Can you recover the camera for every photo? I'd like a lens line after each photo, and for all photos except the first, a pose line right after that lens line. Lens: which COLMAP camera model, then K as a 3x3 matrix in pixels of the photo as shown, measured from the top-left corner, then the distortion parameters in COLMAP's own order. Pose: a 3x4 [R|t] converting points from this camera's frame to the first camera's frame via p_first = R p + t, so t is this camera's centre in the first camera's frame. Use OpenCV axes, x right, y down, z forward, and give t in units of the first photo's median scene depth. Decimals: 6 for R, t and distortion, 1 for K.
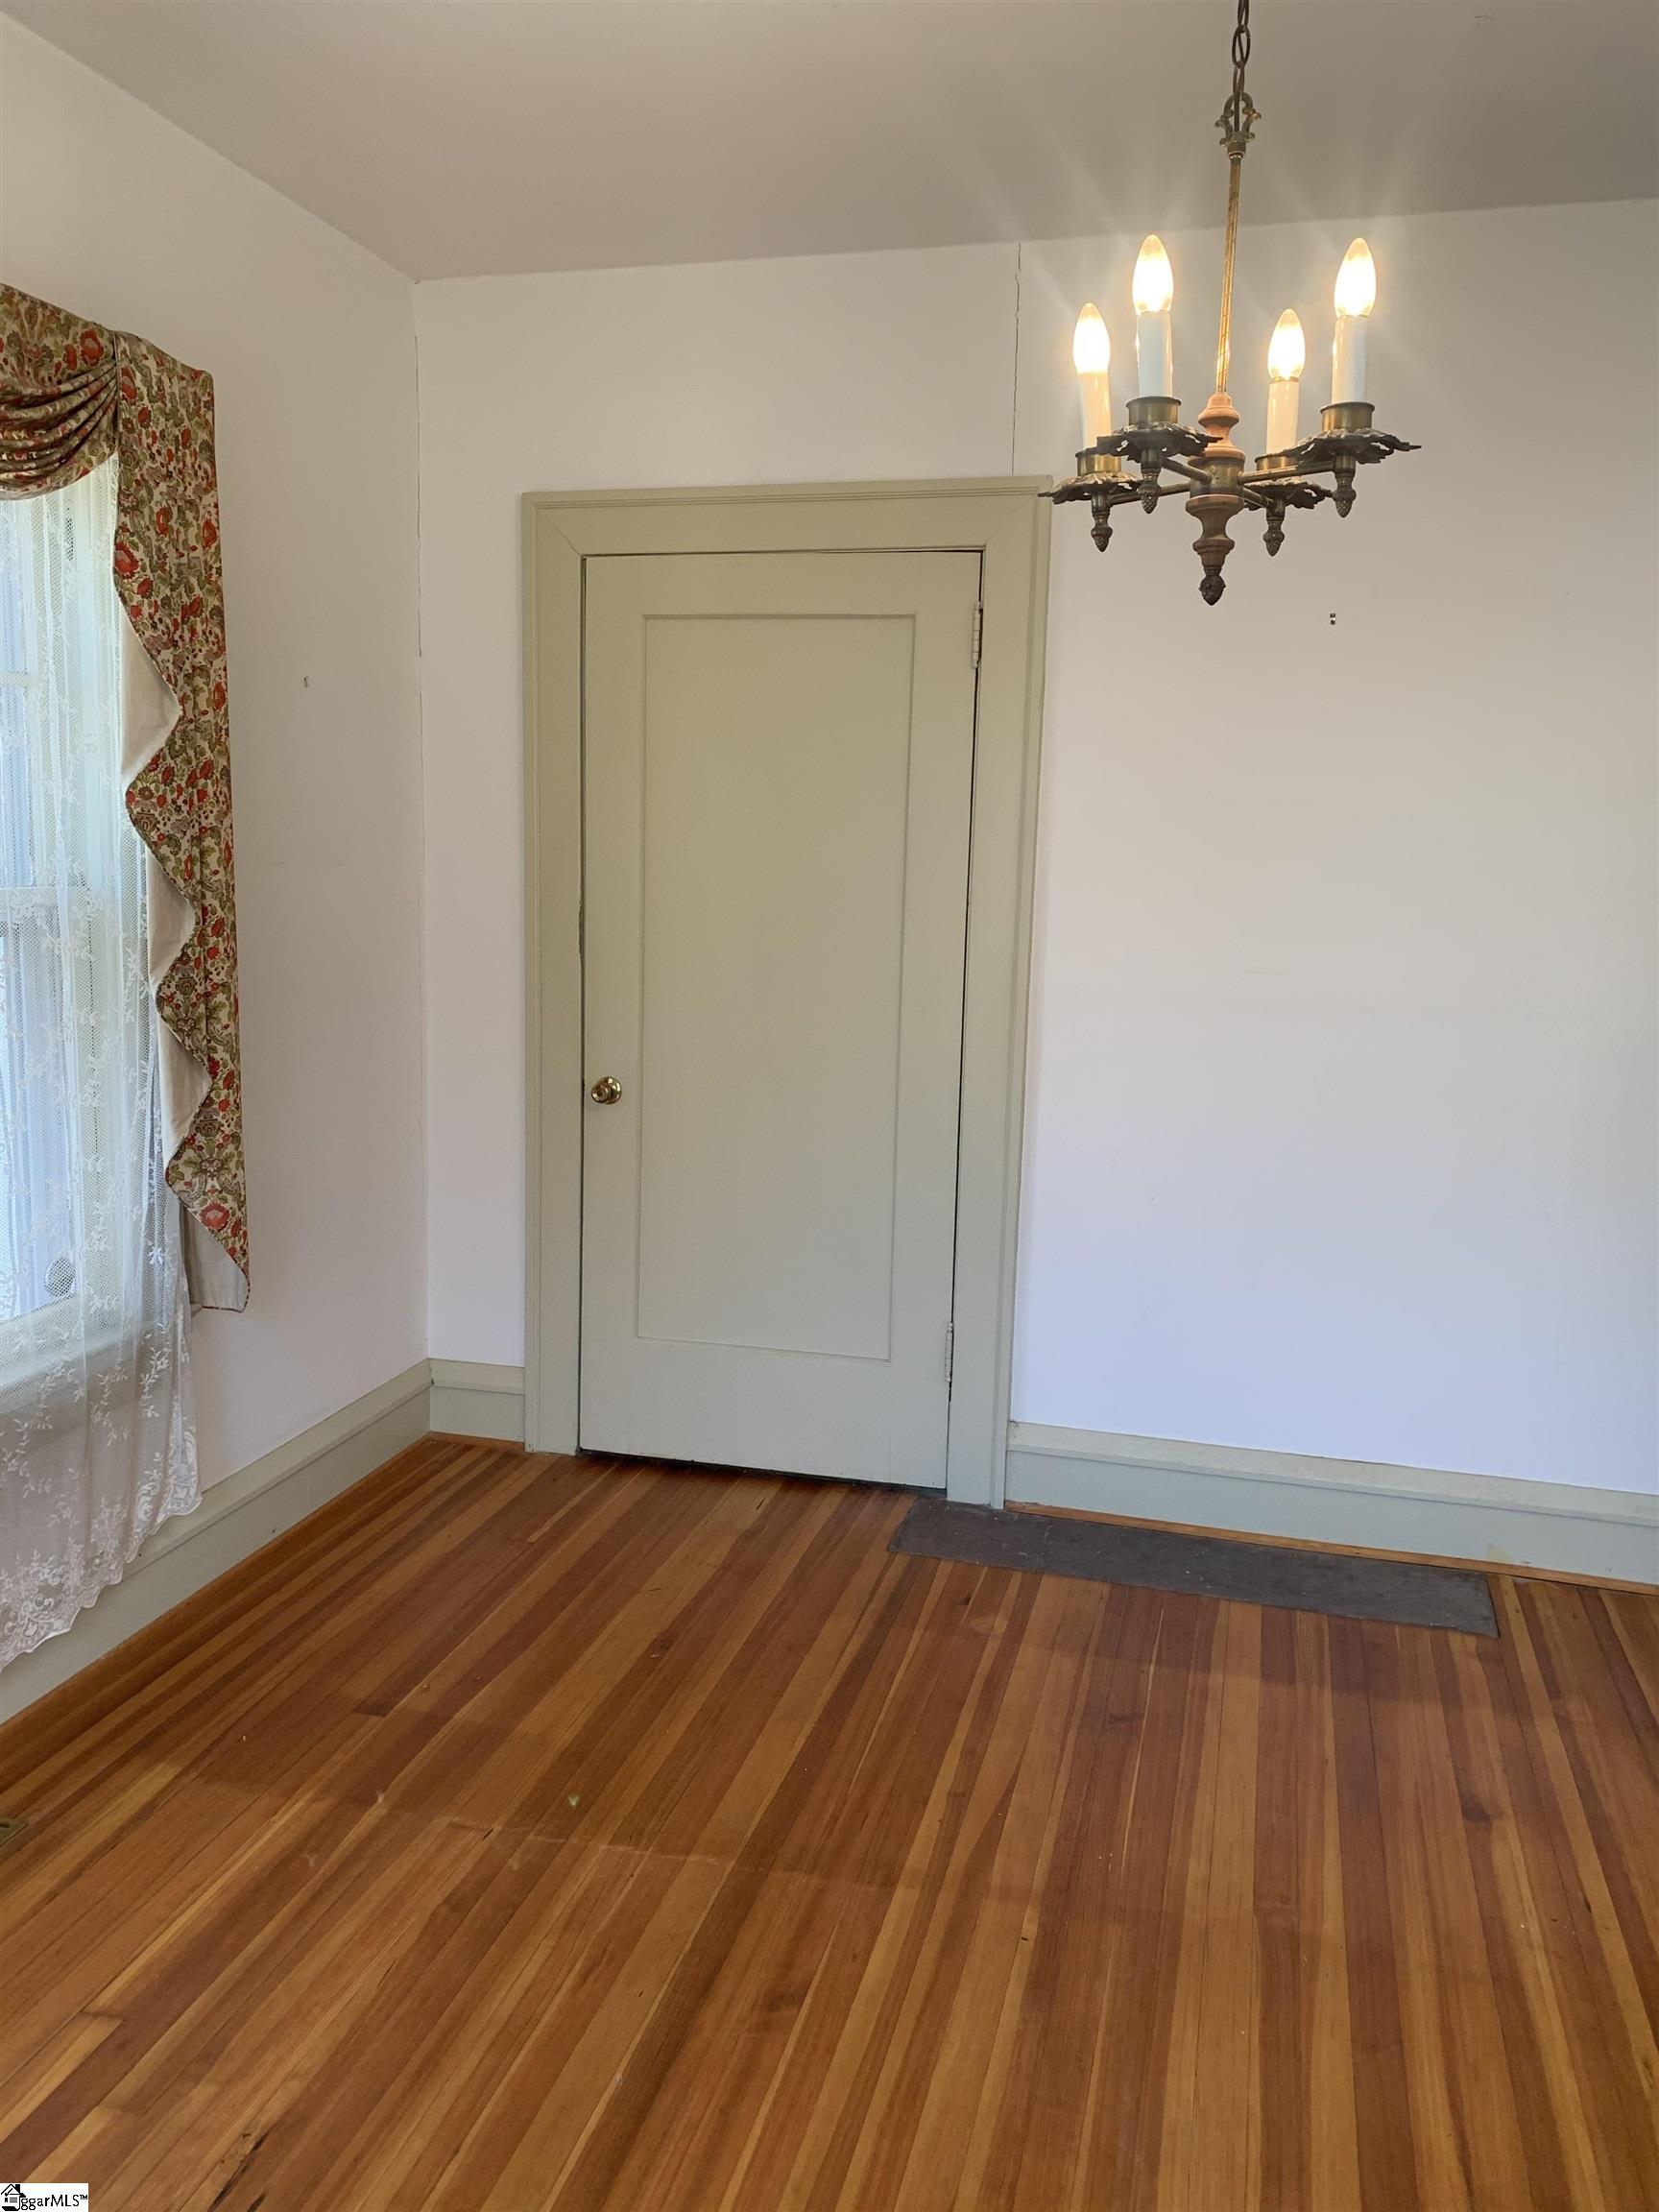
lens RADIAL K [[1702.1, 0, 829.5], [0, 1702.1, 1106.0], [0, 0, 1]] dist [-0.000132, -0.003810]
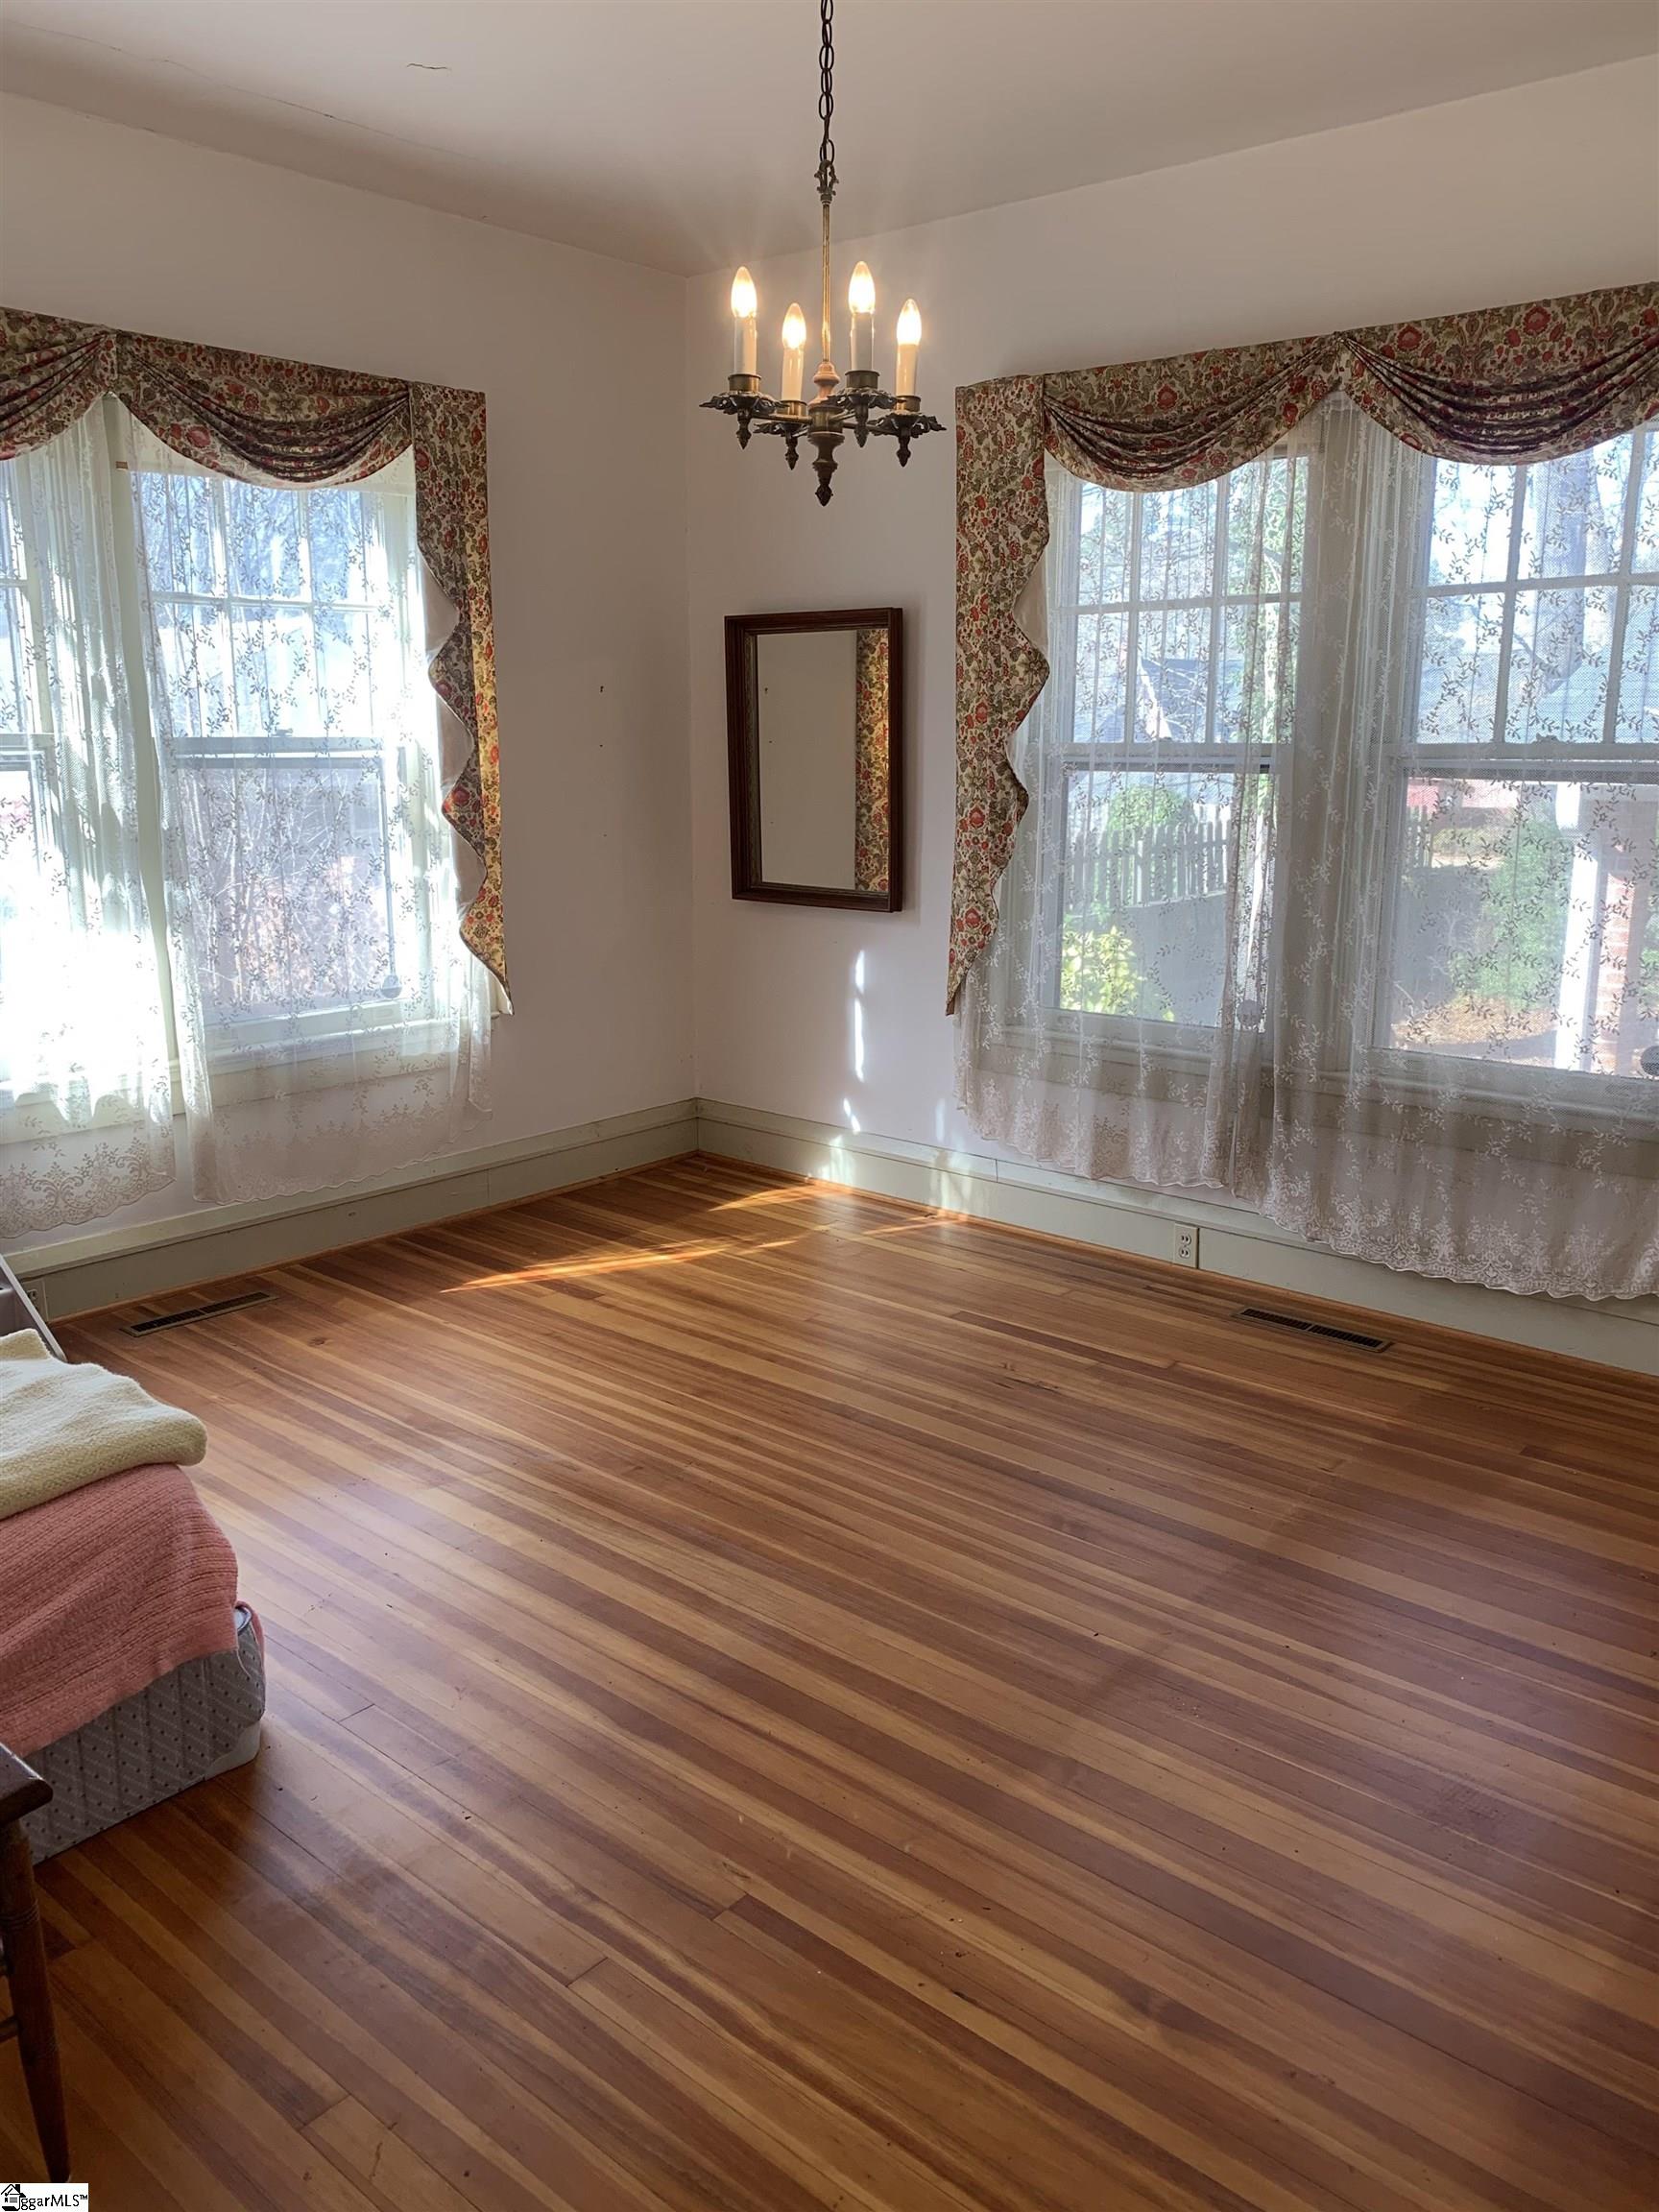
lens RADIAL K [[1675.2, 0, 829.5], [0, 1675.2, 1106.0], [0, 0, 1]] dist [0.001004, 0.002946]
pose [[-0.433763, 0.180658, -0.882730, 1.096991], [-0.162711, 0.947881, 0.273946, -0.129139], [0.886214, 0.262458, -0.381760, 1.141285]]
